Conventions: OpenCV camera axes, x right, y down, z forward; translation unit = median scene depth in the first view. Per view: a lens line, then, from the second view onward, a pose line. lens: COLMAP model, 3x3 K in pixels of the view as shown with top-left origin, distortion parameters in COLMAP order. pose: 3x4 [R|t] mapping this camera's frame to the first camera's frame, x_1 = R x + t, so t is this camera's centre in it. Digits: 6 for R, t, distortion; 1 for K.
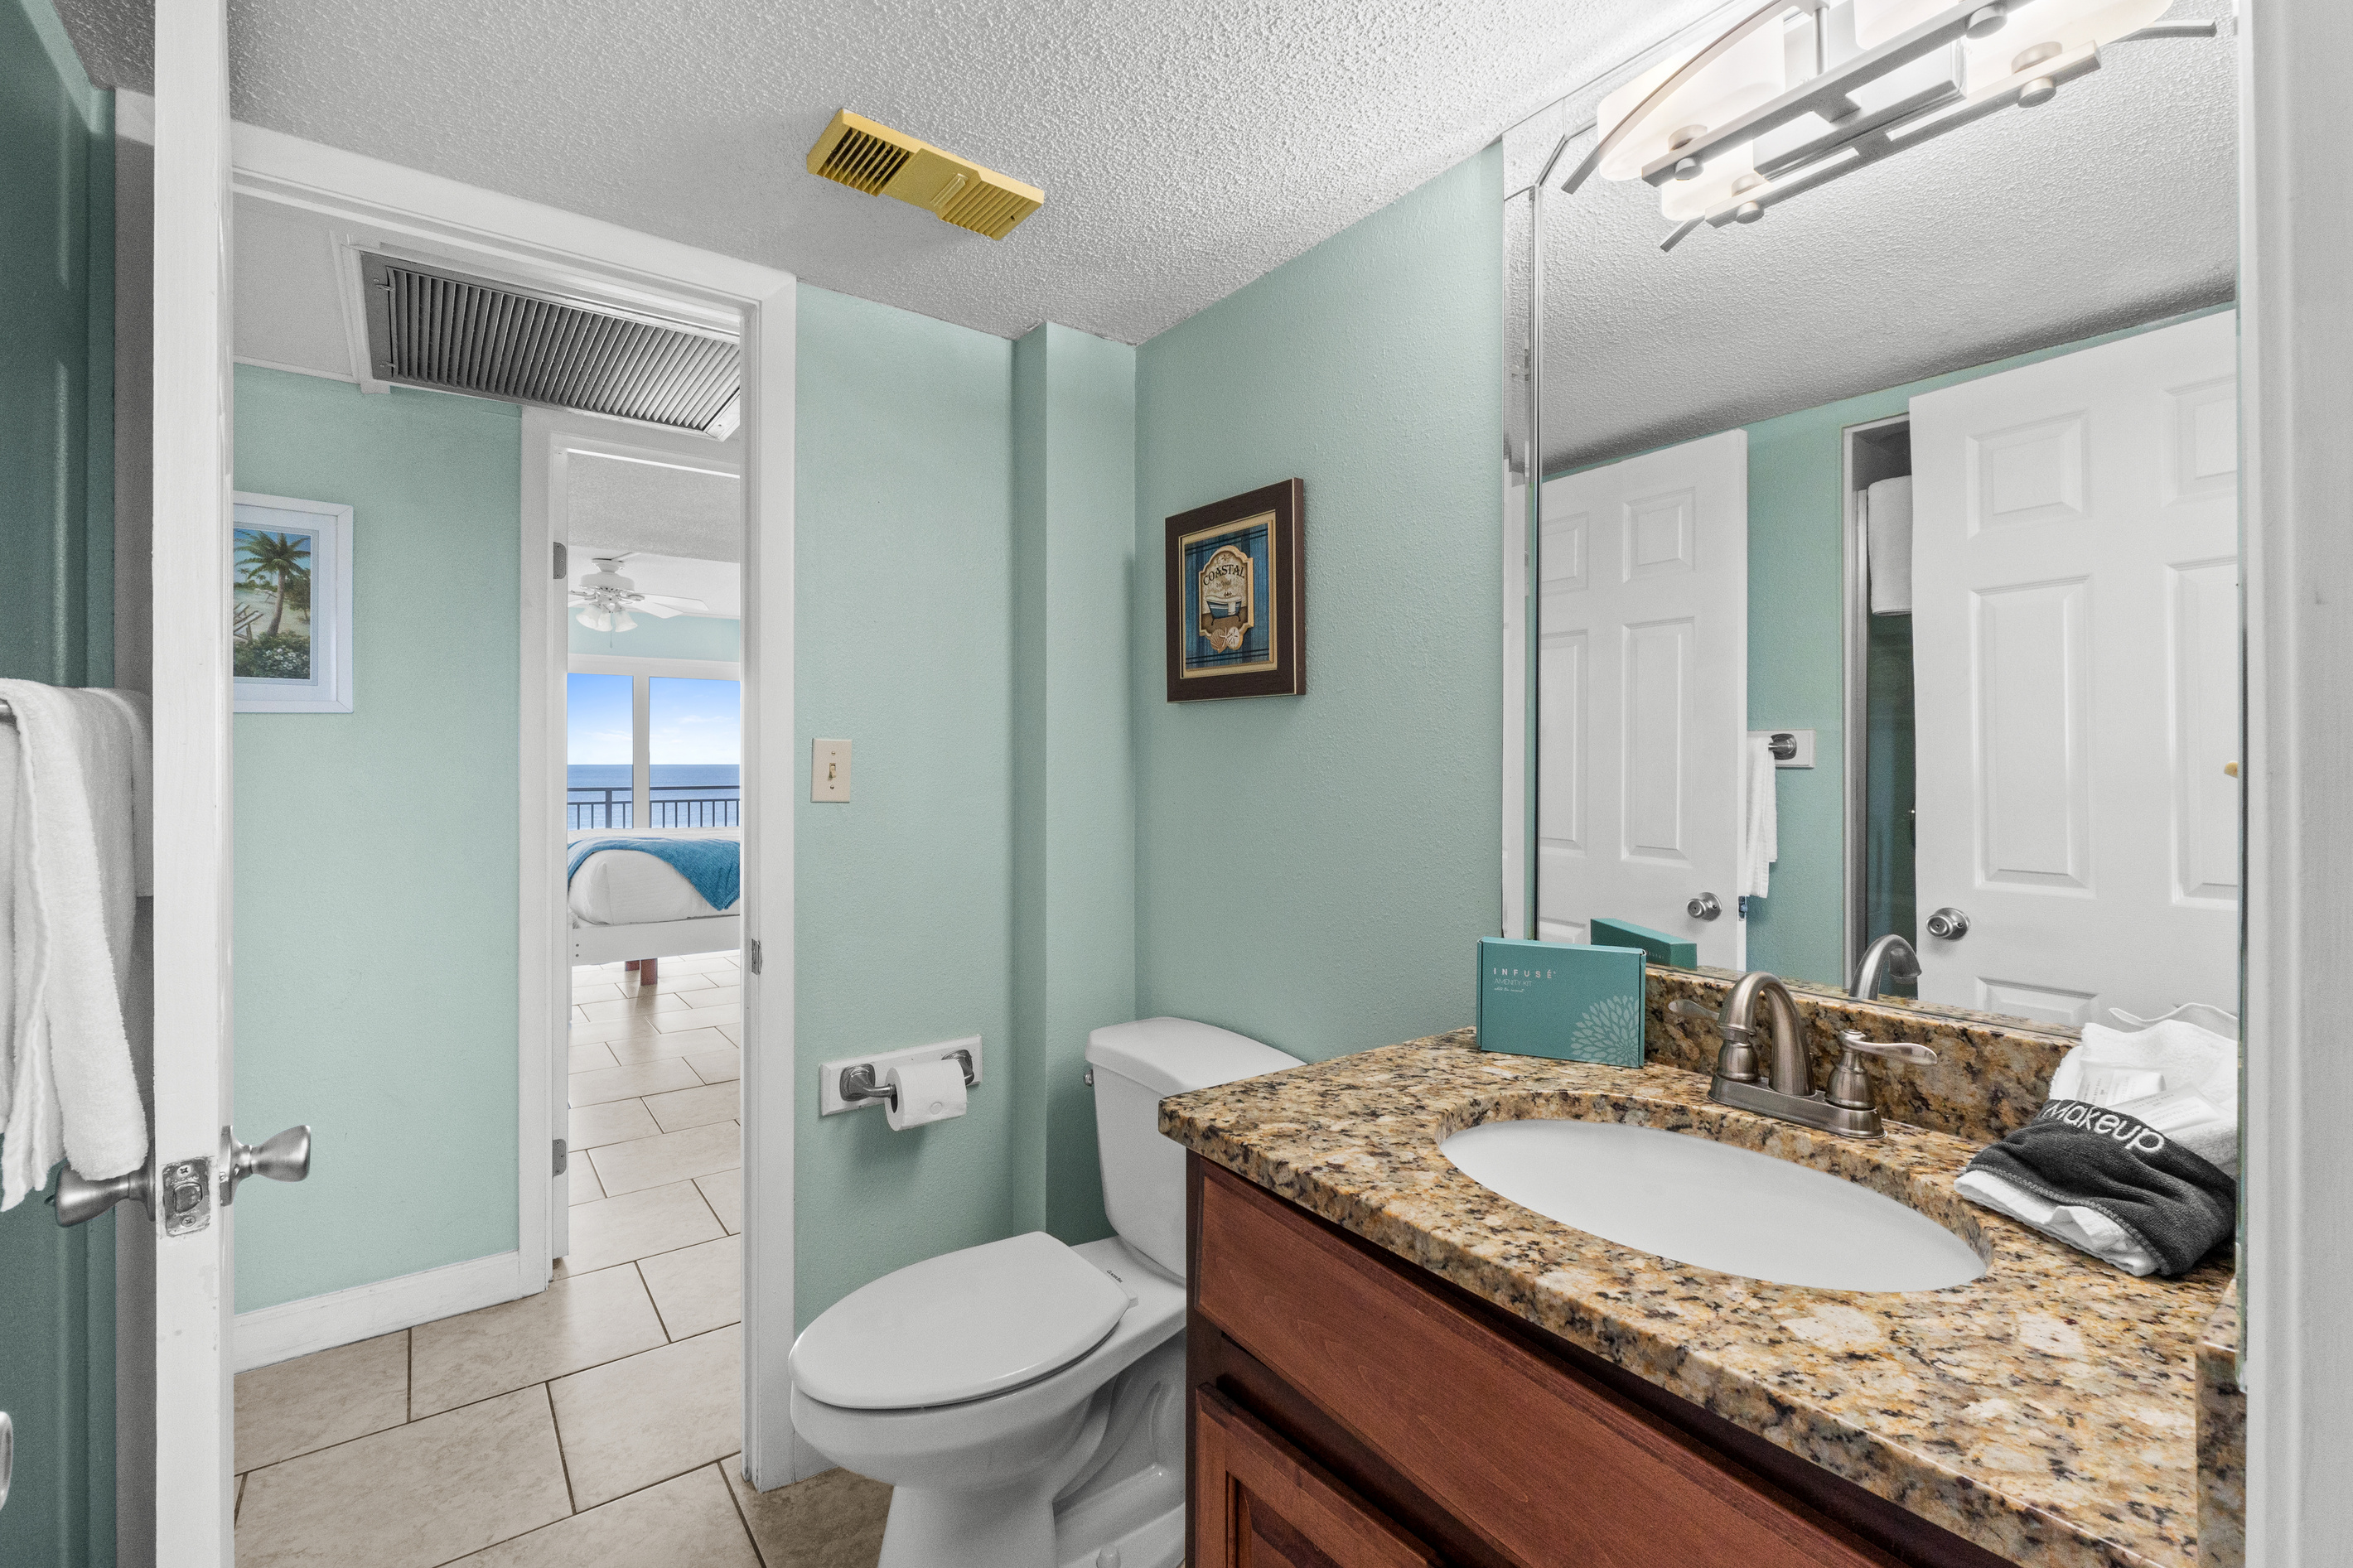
lens RADIAL K [[1037.2, 0, 1177.1], [0, 1037.2, 761.0], [0, 0, 1]] dist [-0.002864, -0.000055]
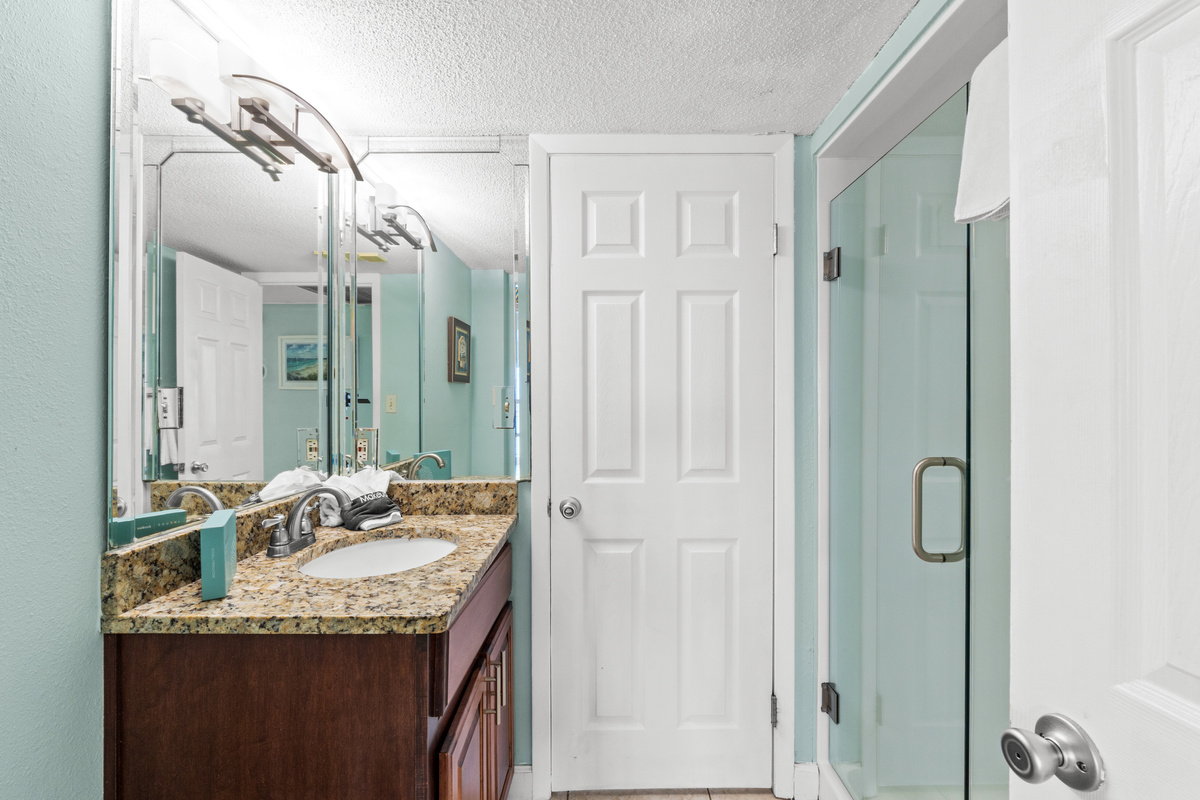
lens RADIAL K [[524.7, 0, 601.2], [0, 524.7, 401.0], [0, 0, 1]] dist [-0.004093, -0.000003]
pose [[-0.806516, 0.000518, 0.591212, -0.714809], [0.002471, 0.999994, 0.002494, -0.009687], [-0.591207, 0.003472, -0.806512, 1.533694]]
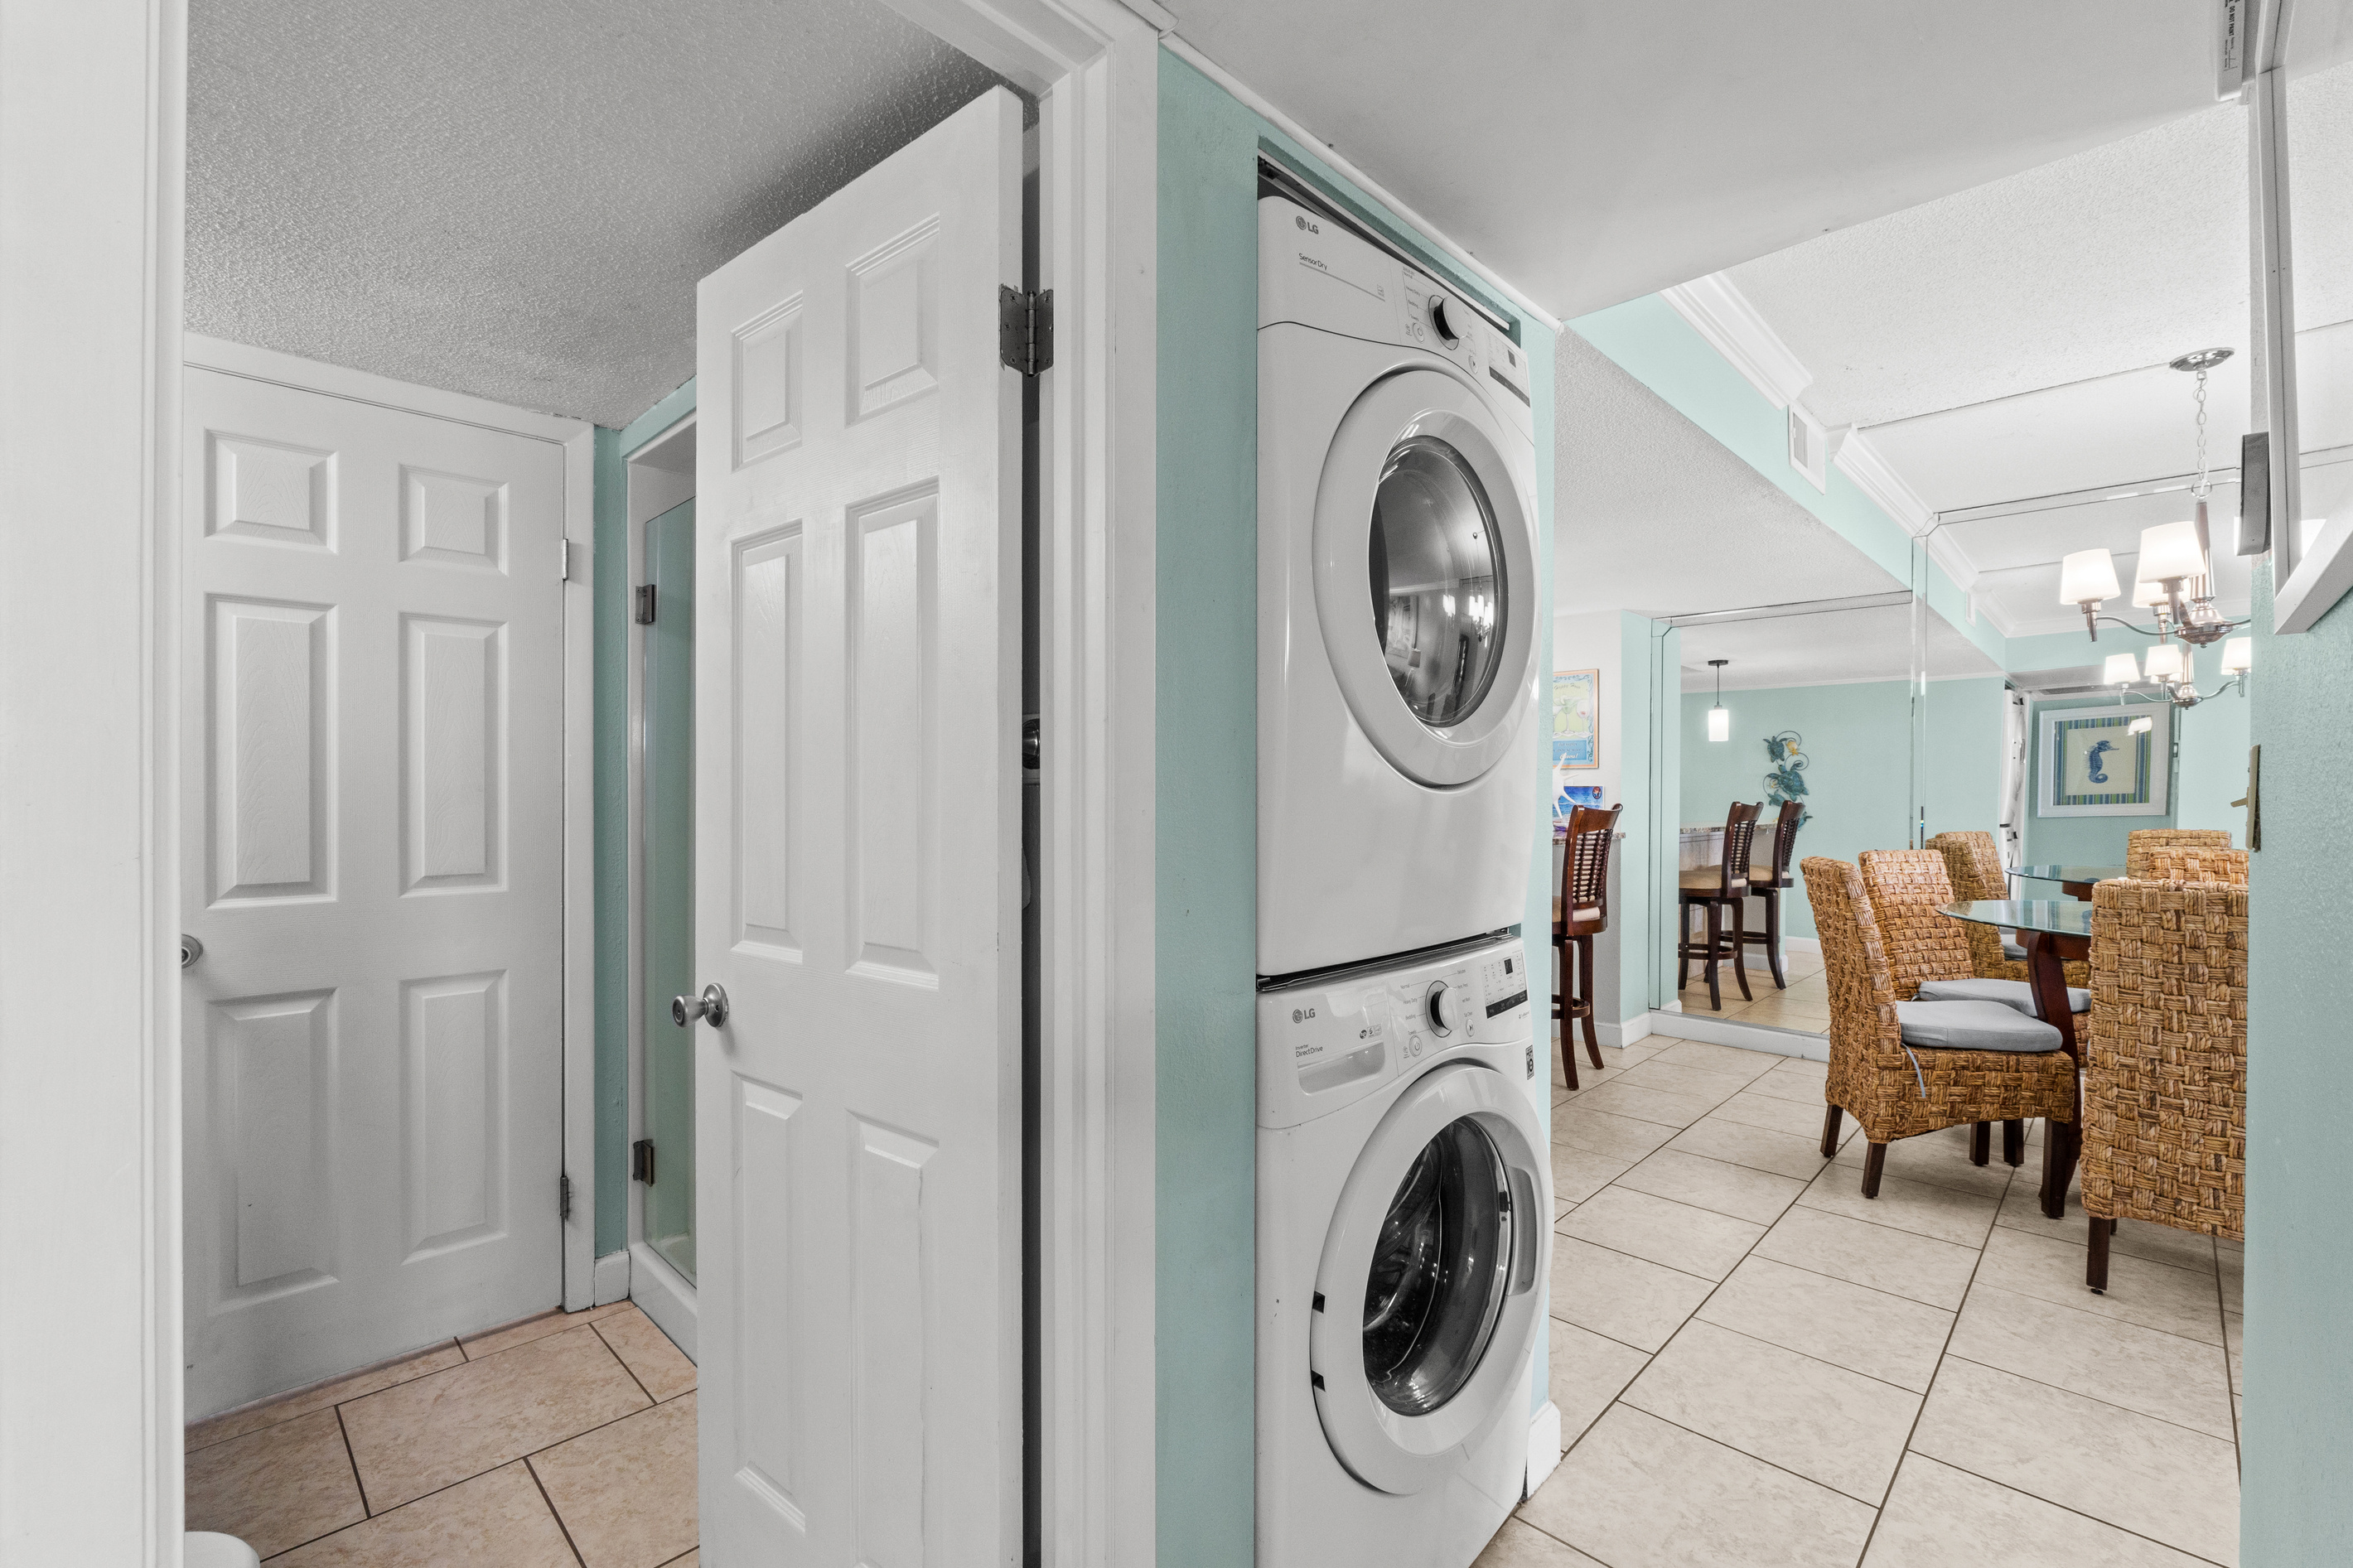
lens RADIAL K [[1006.5, 0, 1176.6], [0, 1006.5, 793.6], [0, 0, 1]] dist [-0.002170, -0.000059]
pose [[-0.988348, 0.000356, -0.152209, -1.217164], [-0.000127, 0.999995, 0.003163, 0.025100], [0.152210, 0.003145, -0.988343, 2.388145]]
